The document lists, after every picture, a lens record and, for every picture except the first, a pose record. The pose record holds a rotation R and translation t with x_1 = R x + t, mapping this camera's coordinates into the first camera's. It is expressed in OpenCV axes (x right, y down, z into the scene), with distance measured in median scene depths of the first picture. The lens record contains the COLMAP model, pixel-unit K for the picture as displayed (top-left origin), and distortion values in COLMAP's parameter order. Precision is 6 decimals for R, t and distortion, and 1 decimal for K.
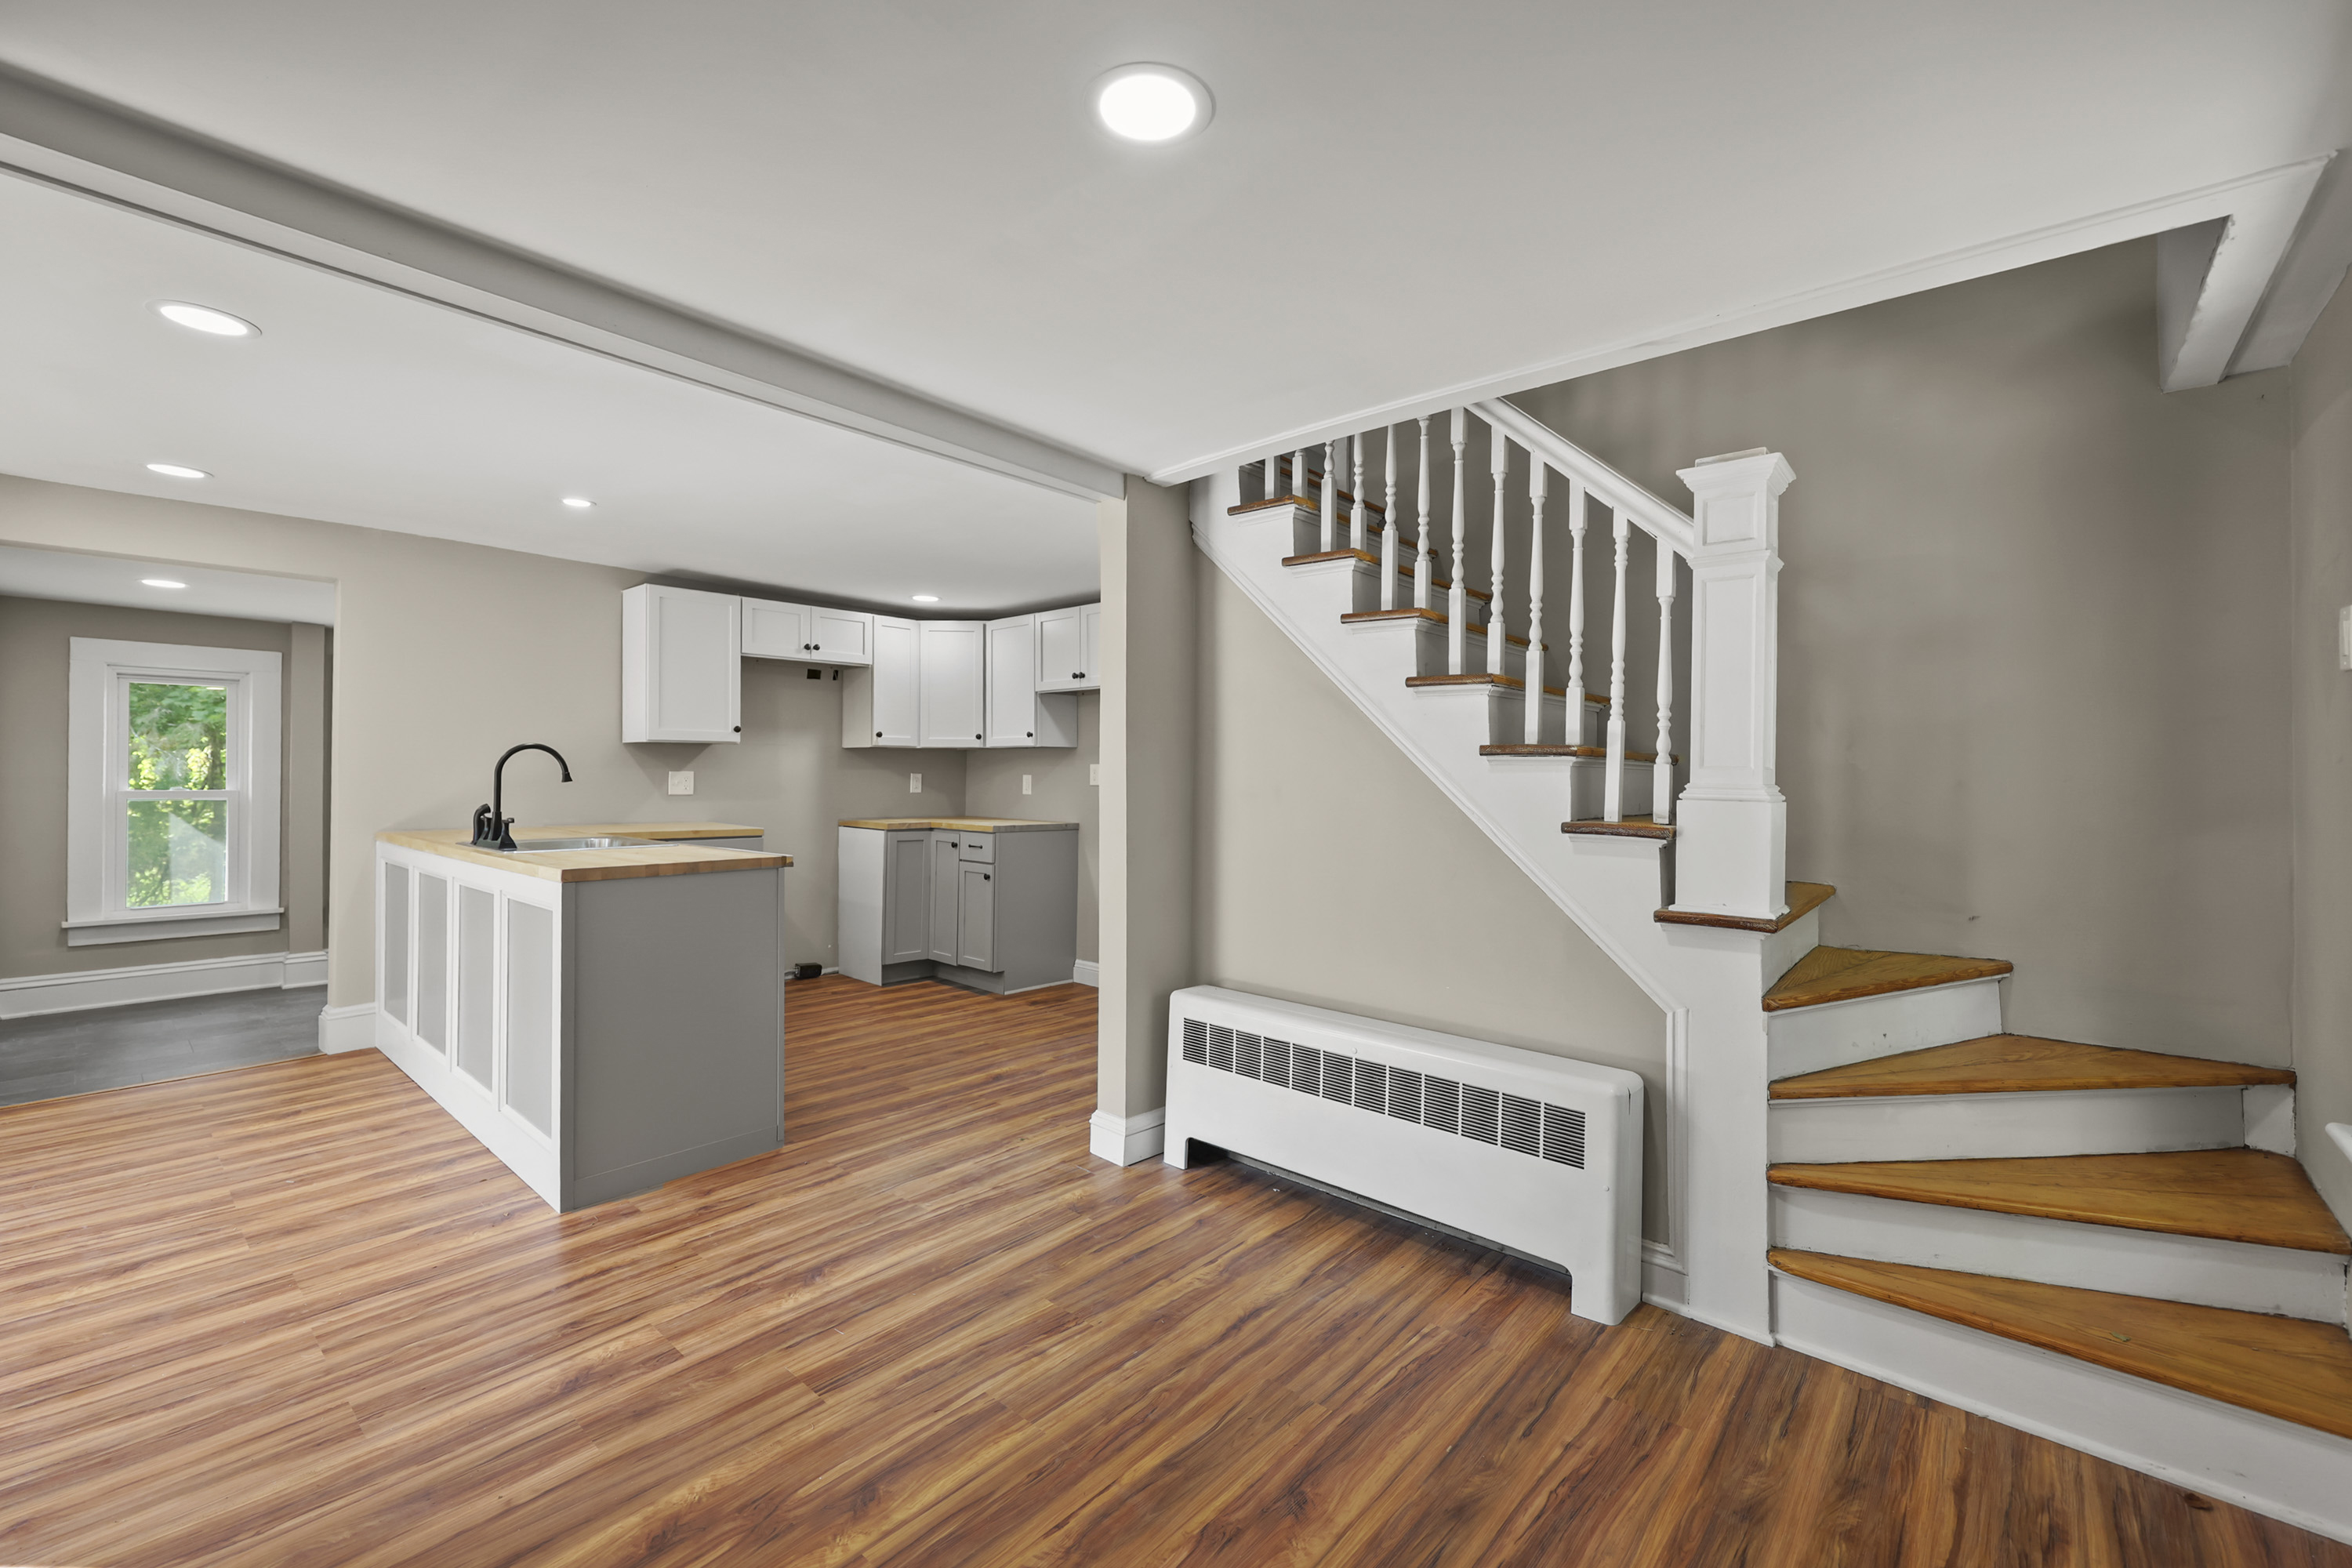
lens RADIAL K [[950.1, 0, 1147.2], [0, 950.1, 789.1], [0, 0, 1]] dist [0.000376, -0.000200]
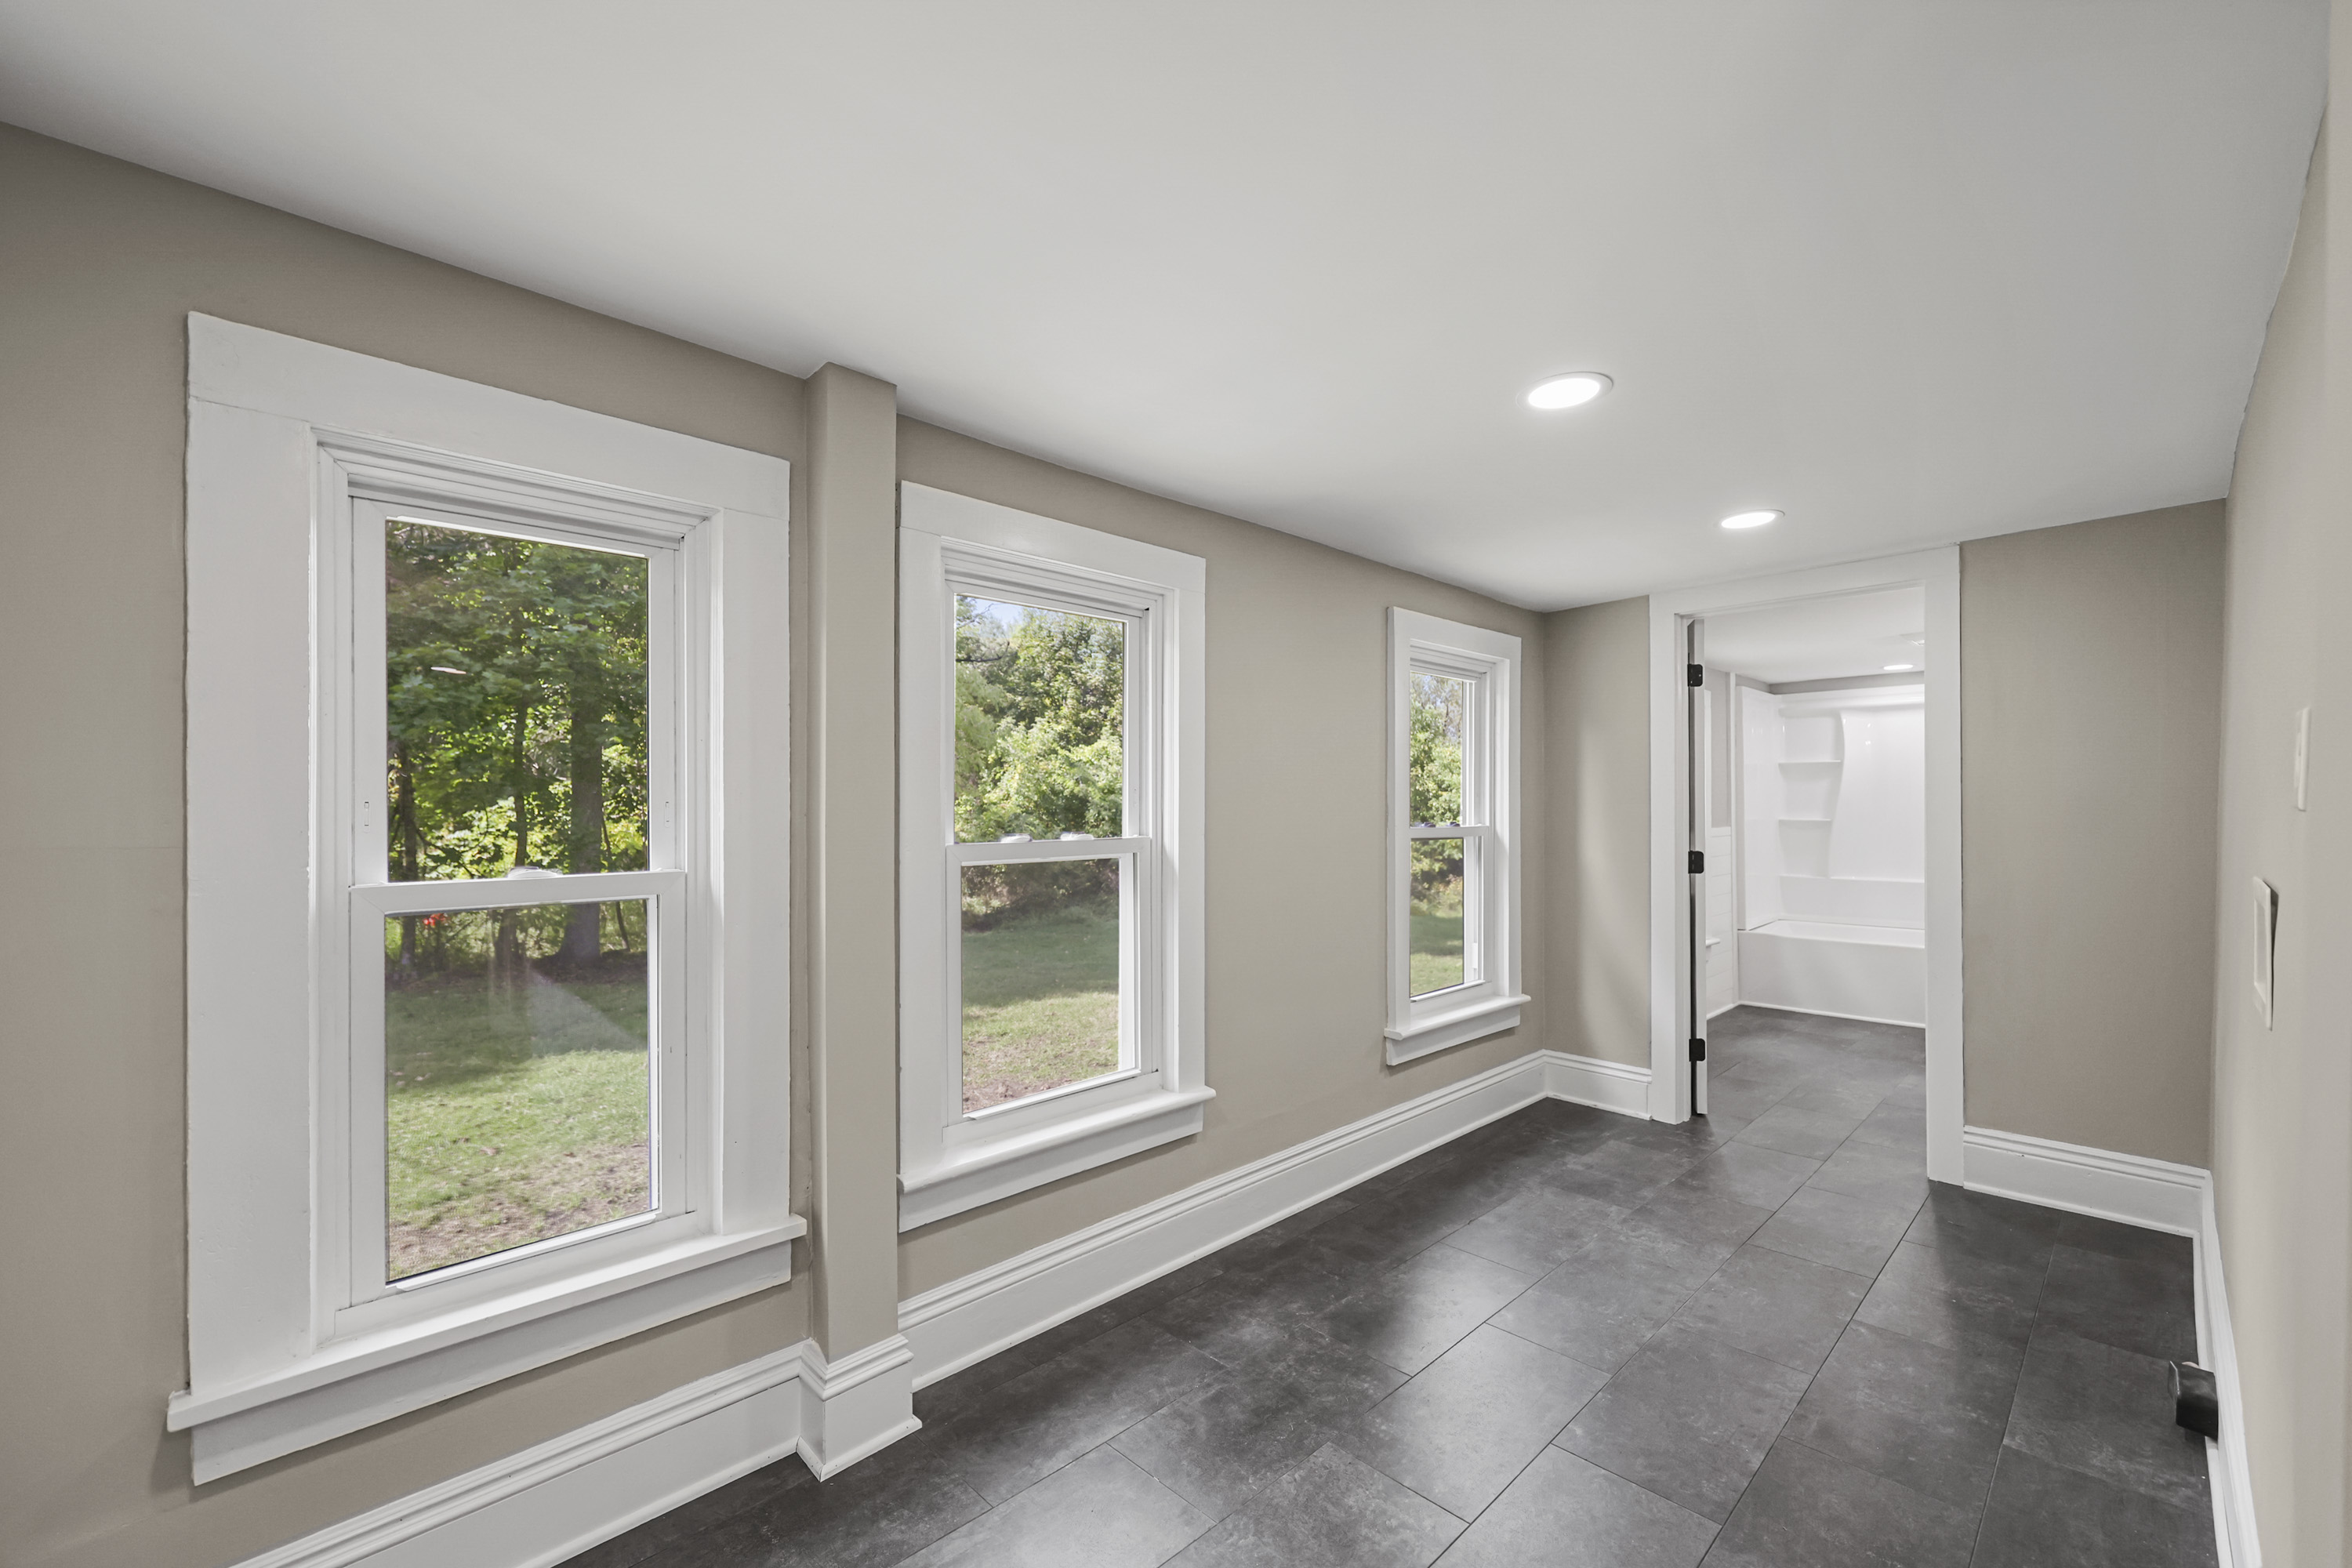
lens RADIAL K [[950.1, 0, 1184.3], [0, 950.1, 800.5], [0, 0, 1]] dist [0.000376, -0.000200]
pose [[0.997856, -0.007944, -0.064958, -1.236235], [0.007925, 0.999968, -0.000554, -0.036204], [0.064961, 0.000038, 0.997888, 1.107997]]
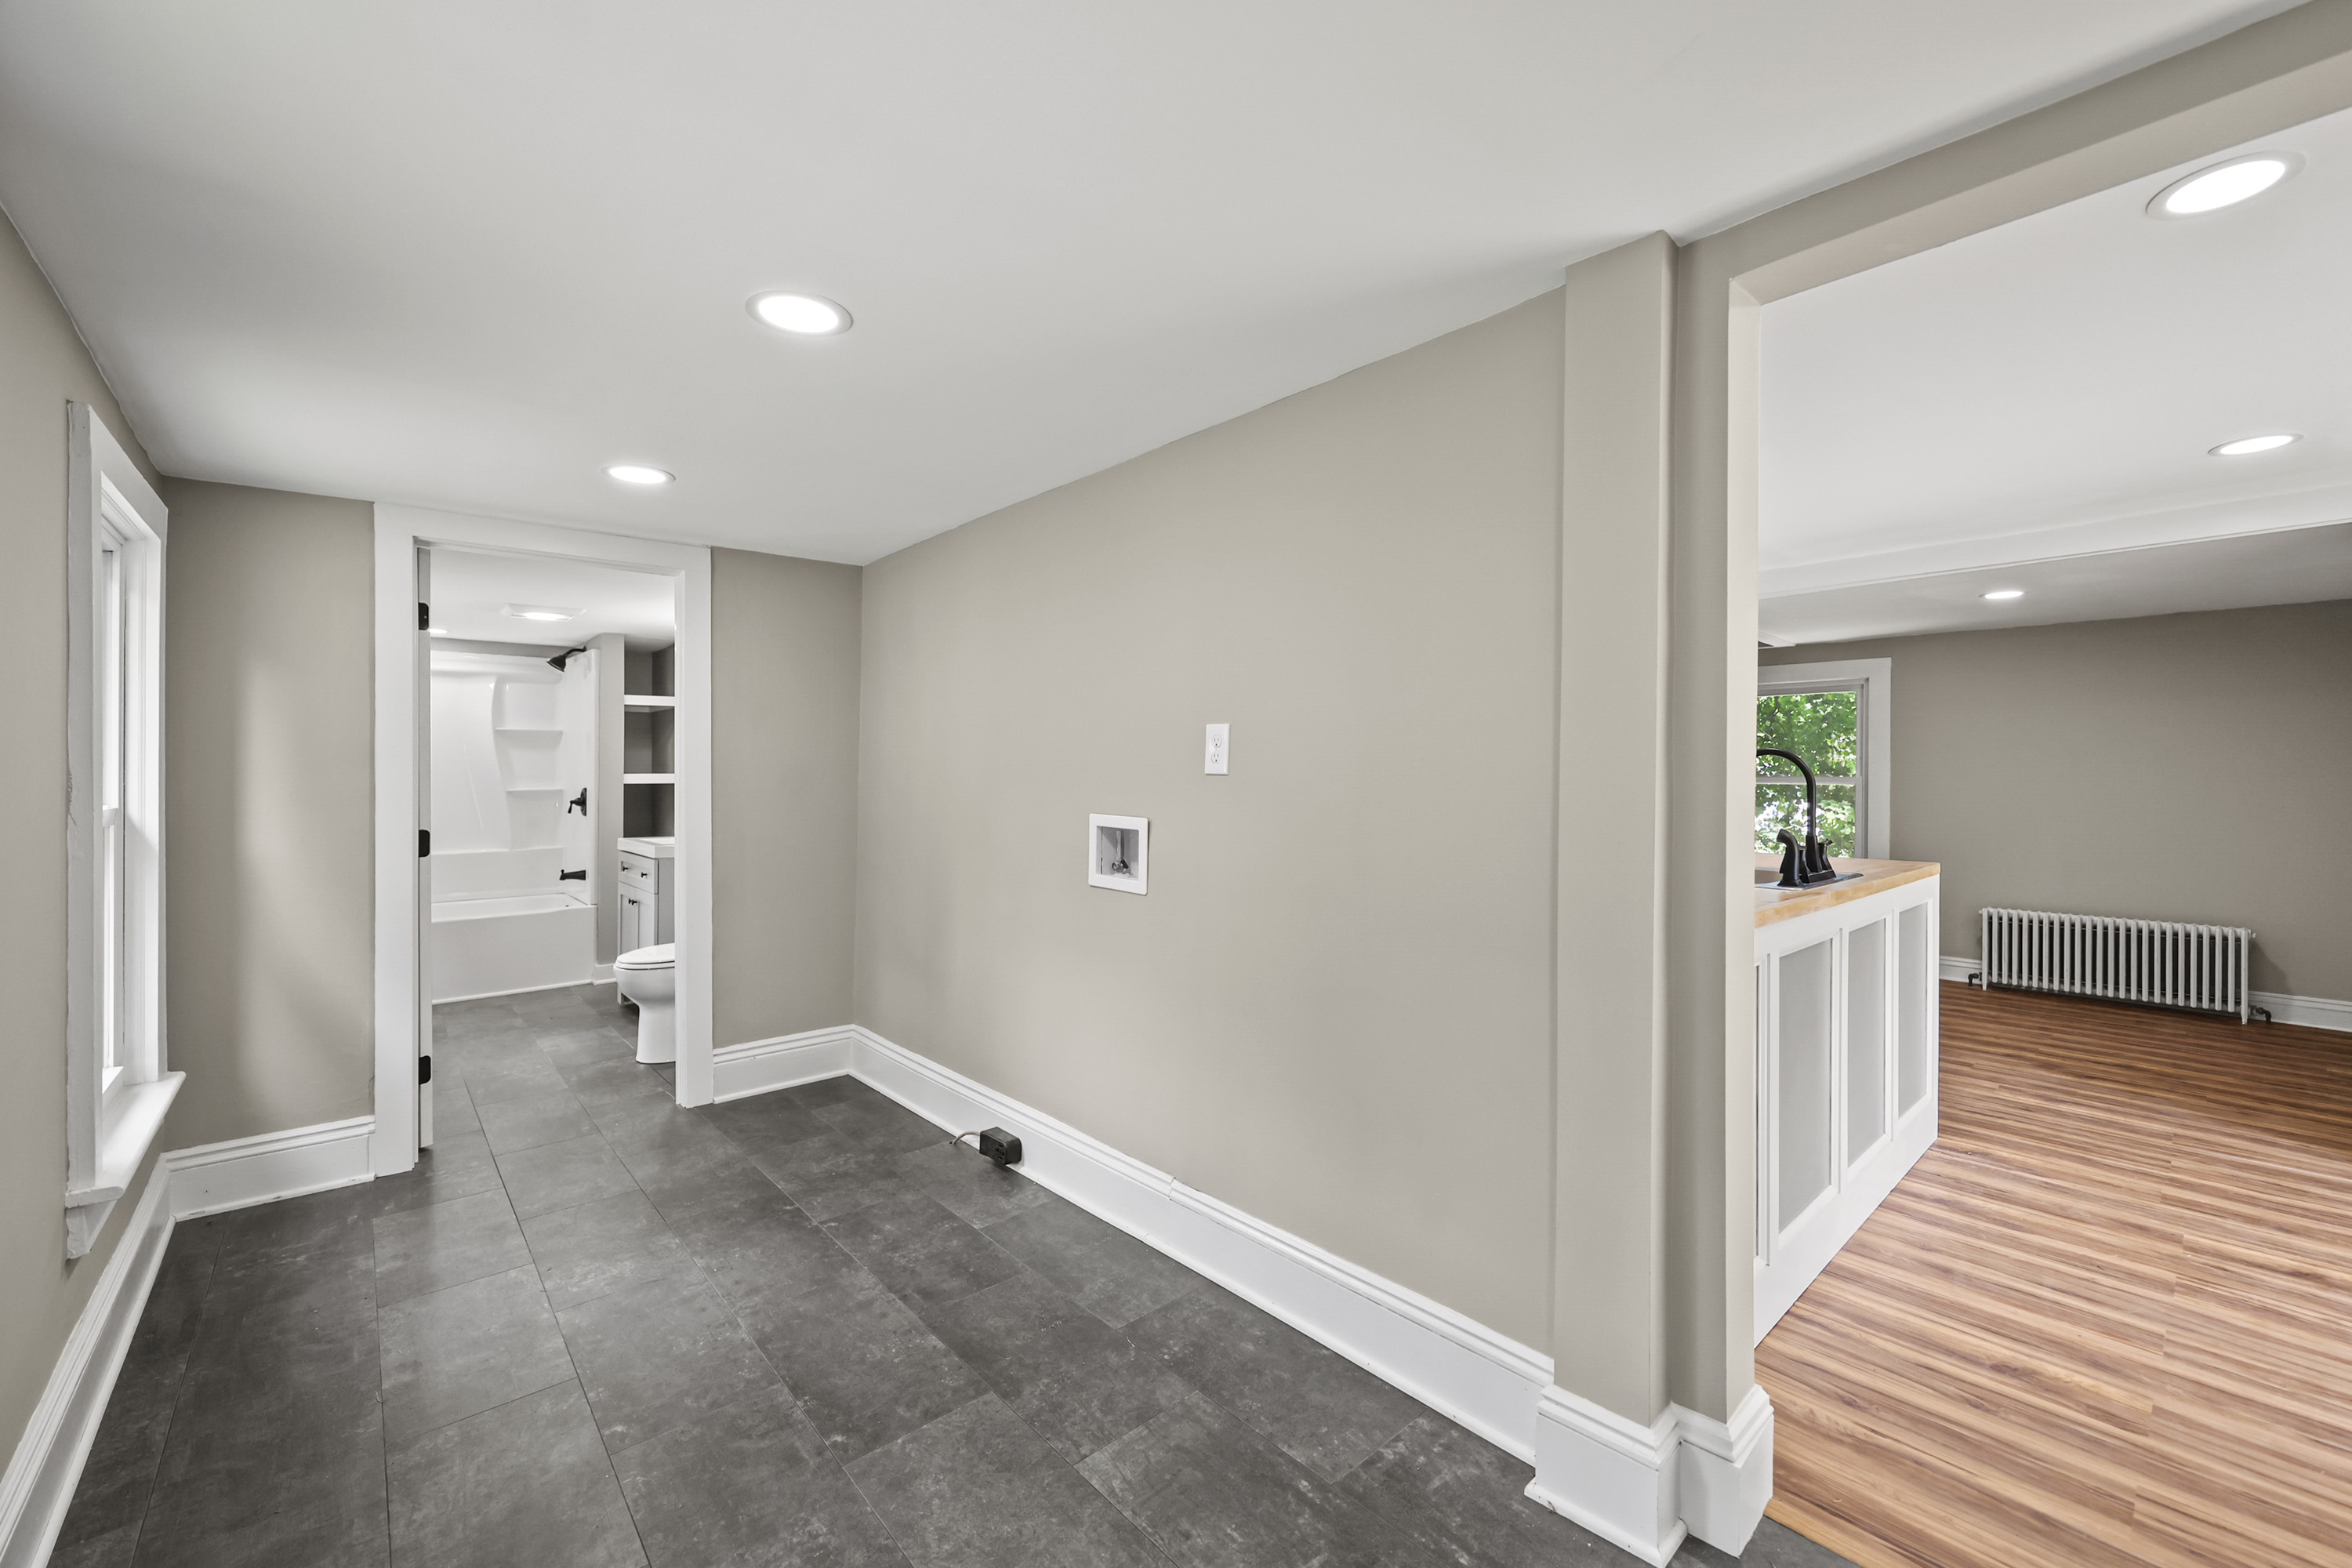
lens RADIAL K [[950.1, 0, 1167.1], [0, 950.1, 768.9], [0, 0, 1]] dist [0.000376, -0.000200]
pose [[0.123405, -0.001533, 0.992355, -1.536911], [0.000472, 0.999999, 0.001486, -0.032607], [-0.992356, 0.000285, 0.123406, 1.433932]]
